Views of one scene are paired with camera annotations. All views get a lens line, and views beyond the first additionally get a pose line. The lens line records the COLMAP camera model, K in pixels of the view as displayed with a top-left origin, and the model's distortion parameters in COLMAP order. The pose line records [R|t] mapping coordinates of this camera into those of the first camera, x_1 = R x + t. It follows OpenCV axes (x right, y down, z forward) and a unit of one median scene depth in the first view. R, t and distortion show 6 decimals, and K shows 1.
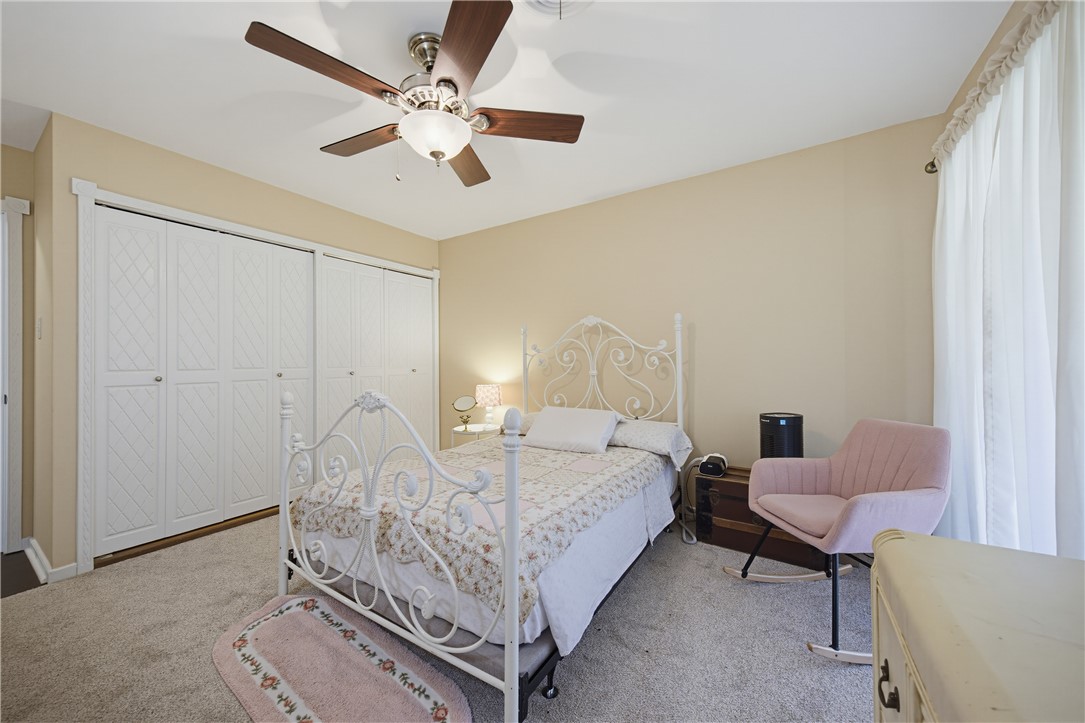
lens RADIAL K [[391.4, 0, 545.8], [0, 391.4, 361.9], [0, 0, 1]] dist [-0.002610, -0.000076]
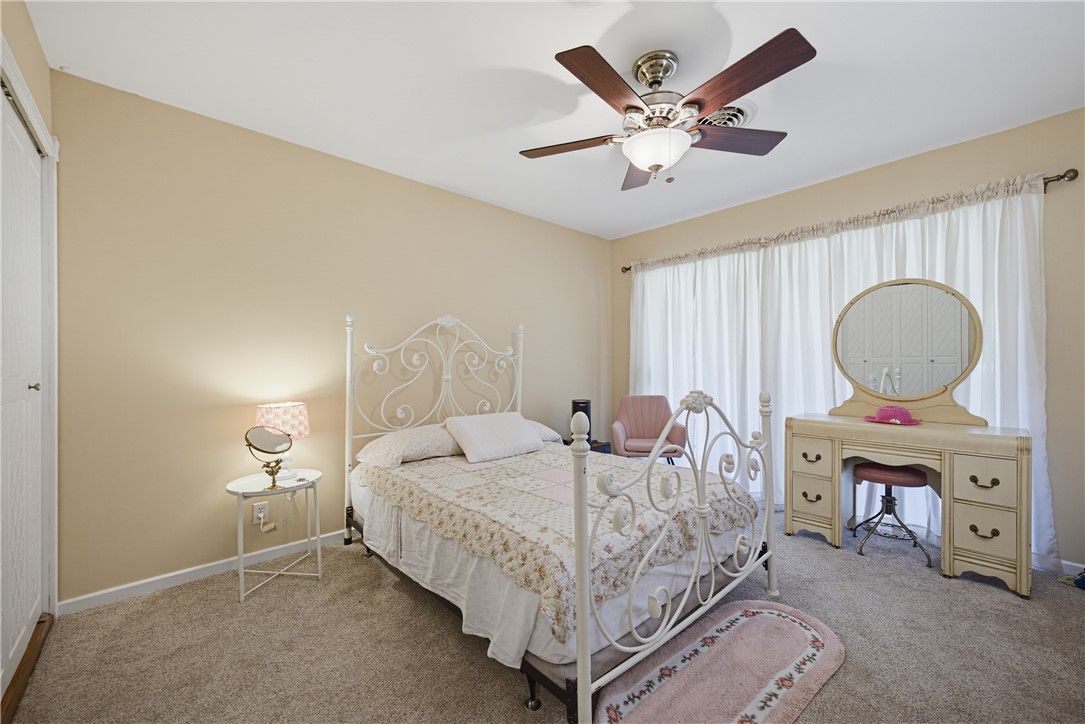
lens RADIAL K [[429.5, 0, 543.4], [0, 429.5, 364.8], [0, 0, 1]] dist [0.006152, -0.000198]
pose [[0.253895, 0.009063, 0.967189, -1.423187], [-0.000032, 0.999956, -0.009362, 0.014638], [-0.967232, 0.002346, 0.253884, 0.957345]]
